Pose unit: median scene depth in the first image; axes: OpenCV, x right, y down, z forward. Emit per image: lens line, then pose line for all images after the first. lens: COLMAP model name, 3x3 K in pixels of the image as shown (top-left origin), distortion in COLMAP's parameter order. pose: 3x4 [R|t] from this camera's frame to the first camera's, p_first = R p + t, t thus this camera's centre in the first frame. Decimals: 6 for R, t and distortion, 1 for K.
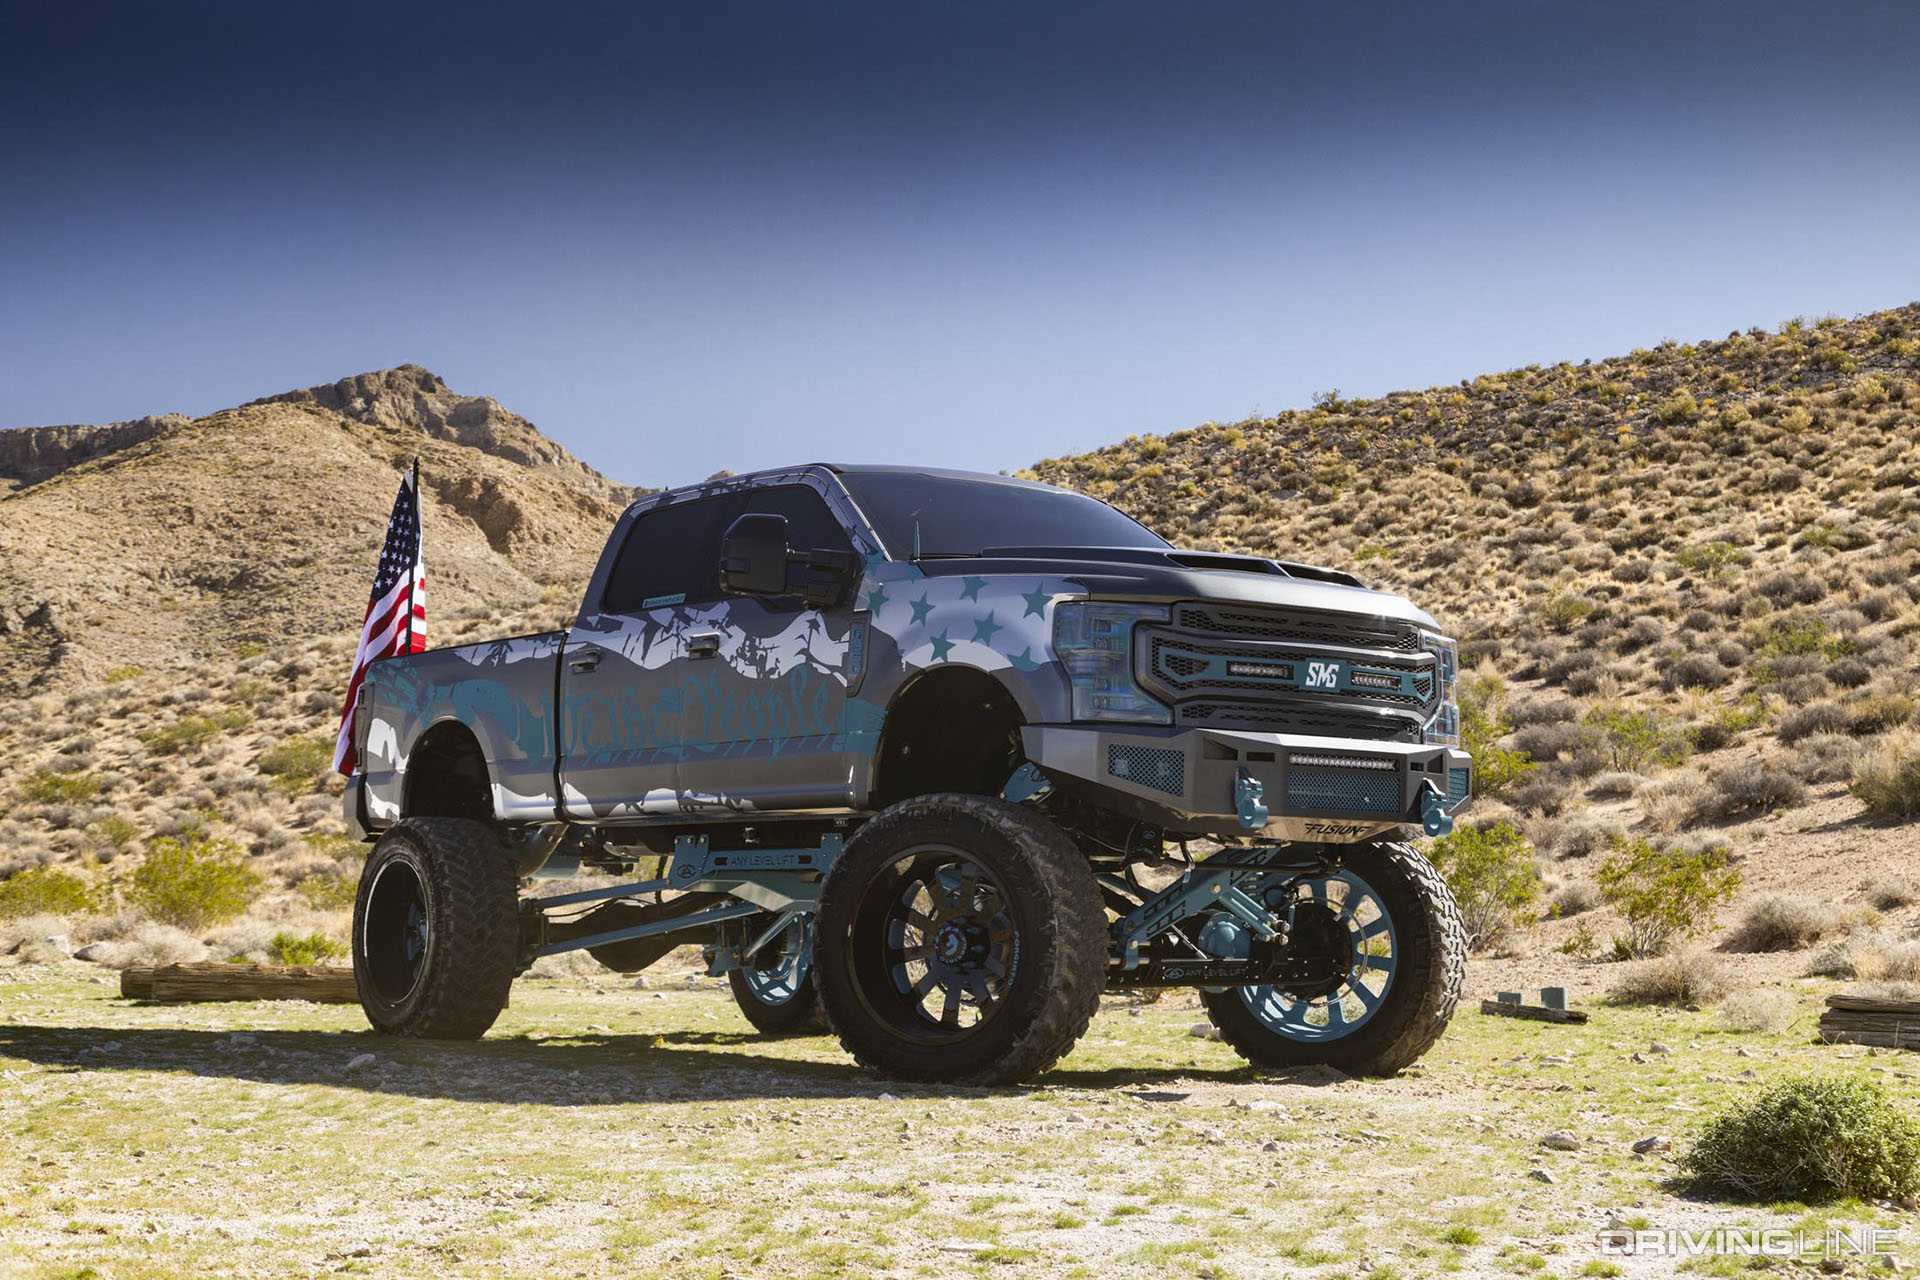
lens RADIAL K [[3039.9, 0, 962.1], [0, 3039.9, 637.9], [0, 0, 1]] dist [-0.024217, 0.000000]
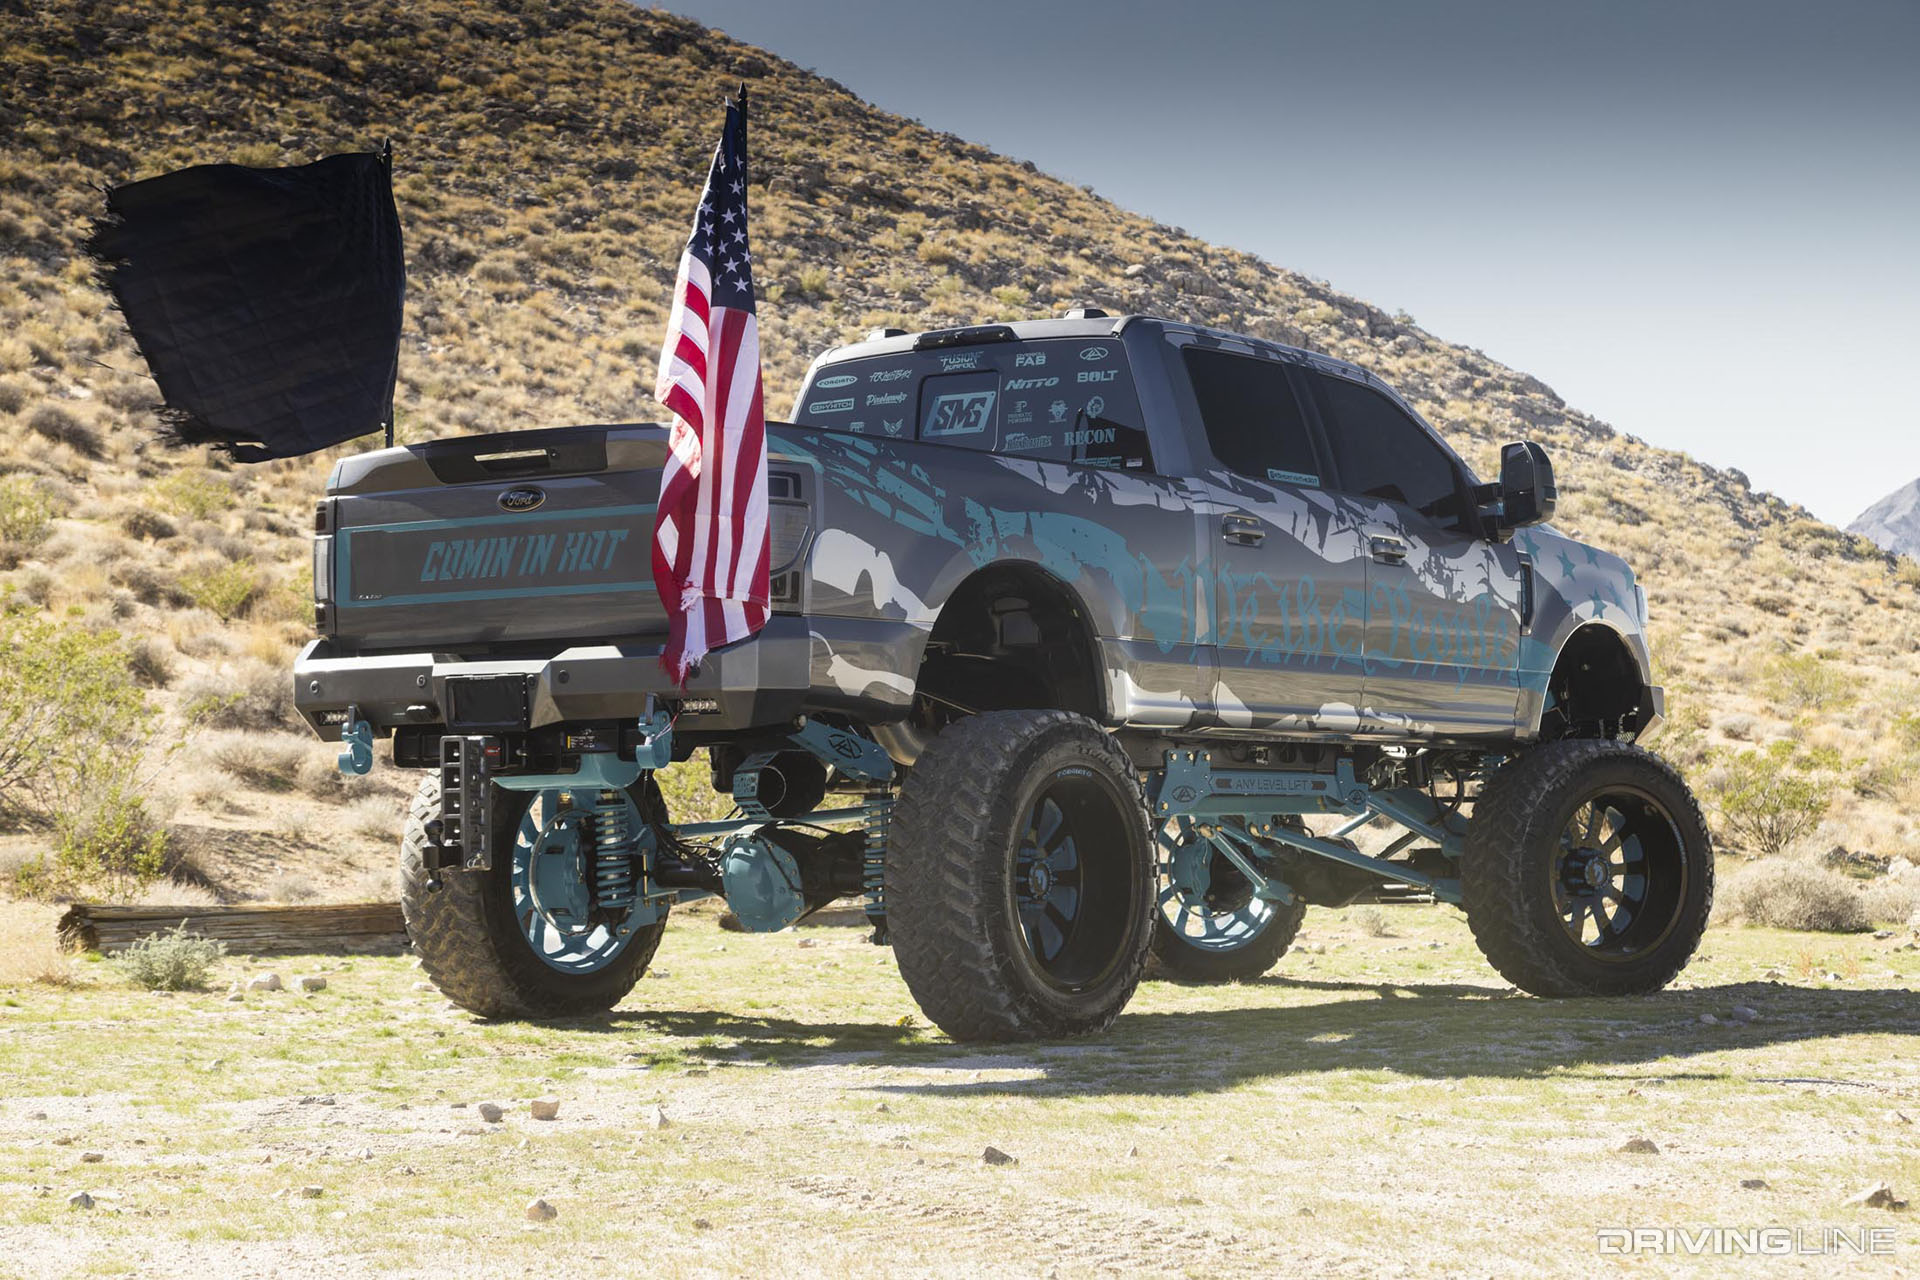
lens RADIAL K [[3871.1, 0, 962.3], [0, 3871.1, 642.0], [0, 0, 1]] dist [-0.087704, 0.000000]
pose [[-0.312994, 0.042316, 0.948812, -1.138597], [-0.090708, 0.993108, -0.074214, 0.126947], [-0.945413, -0.109293, -0.306999, 1.473918]]
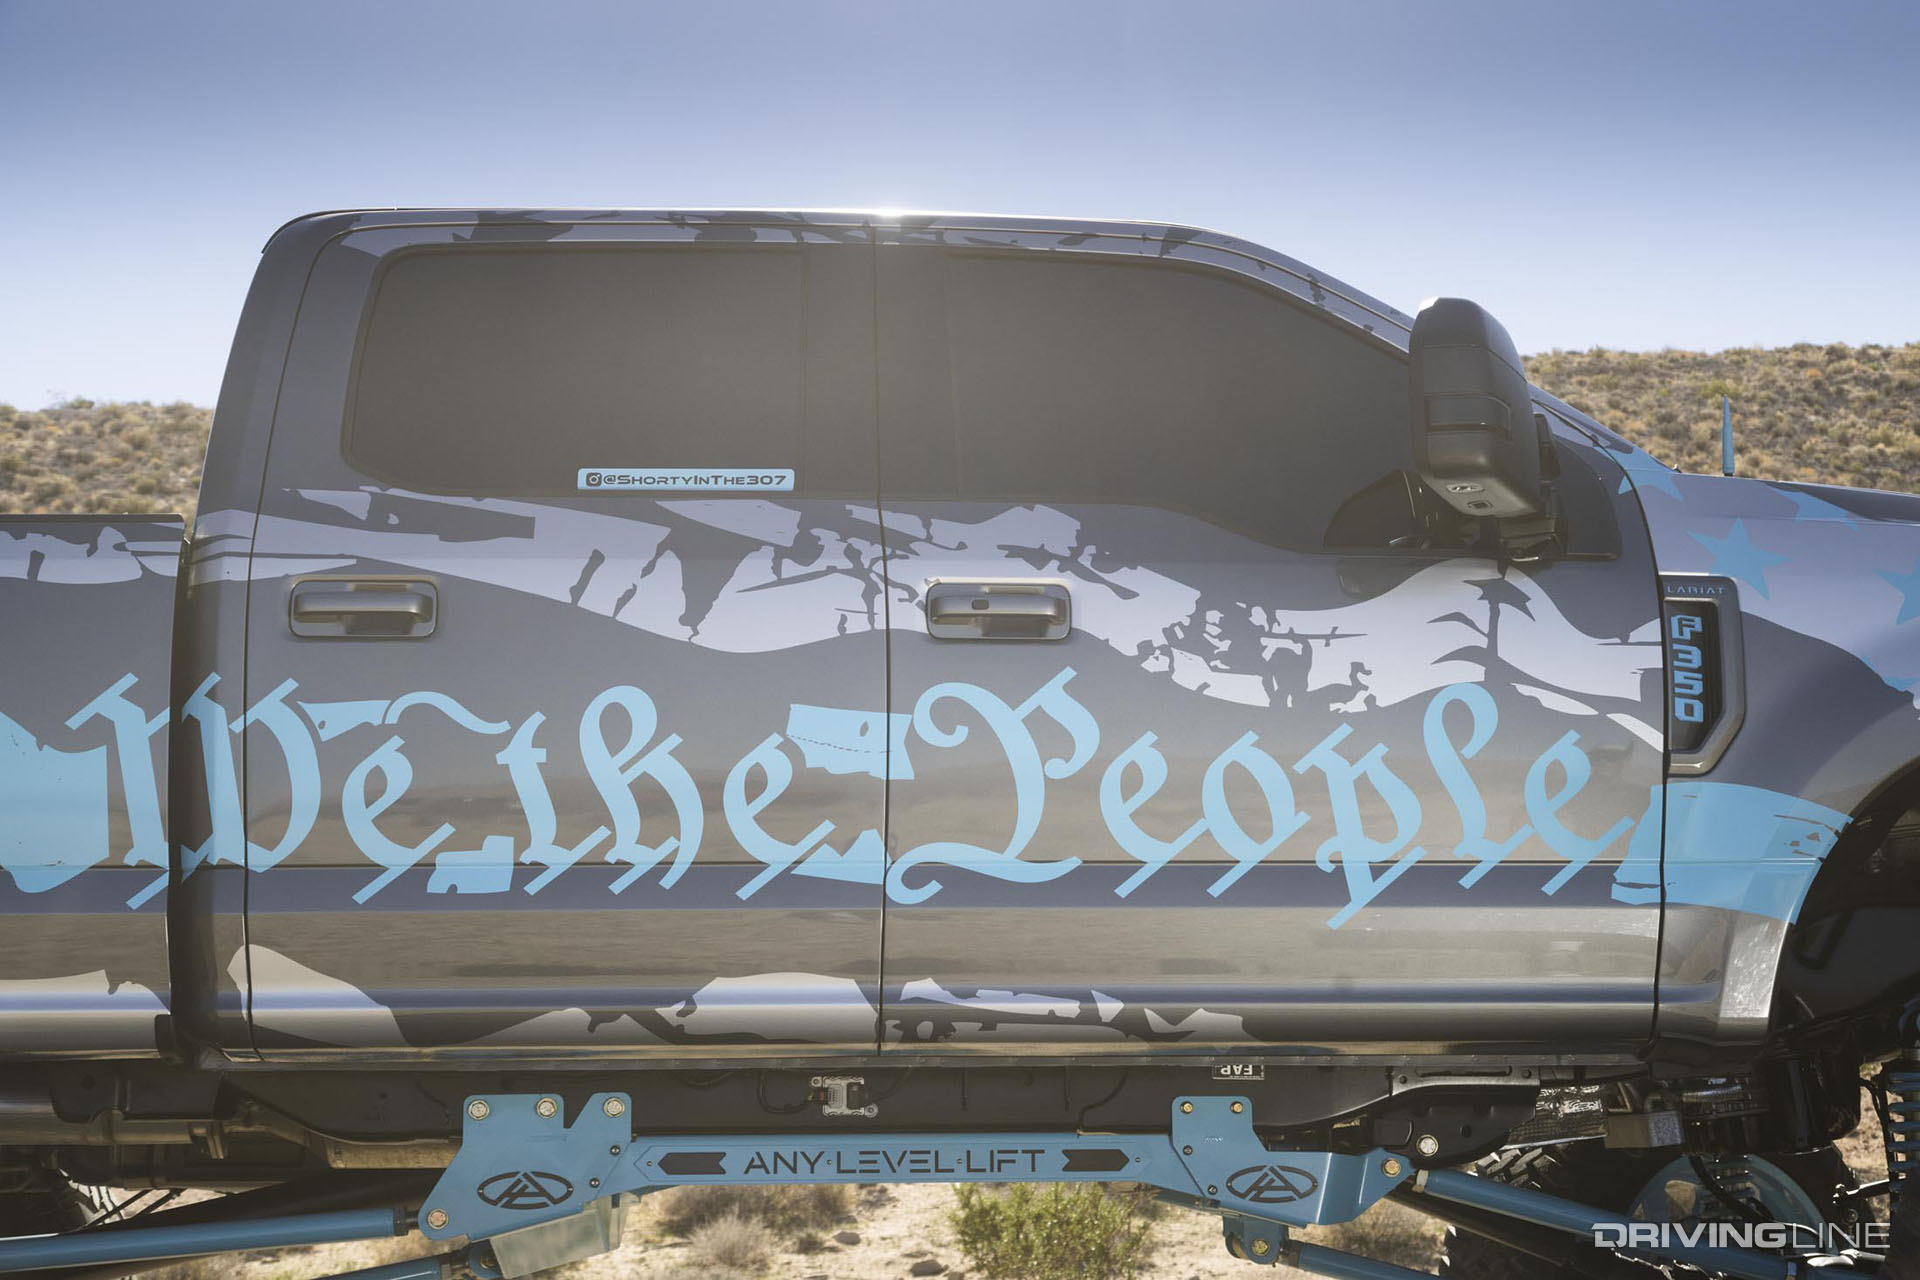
lens RADIAL K [[3039.9, 0, 958.6], [0, 3039.9, 640.2], [0, 0, 1]] dist [-0.024217, 0.000000]
pose [[0.568587, 0.129482, 0.812369, -0.404821], [-0.067620, 0.991549, -0.110712, 0.050144], [-0.819839, 0.008017, 0.572538, 0.783790]]
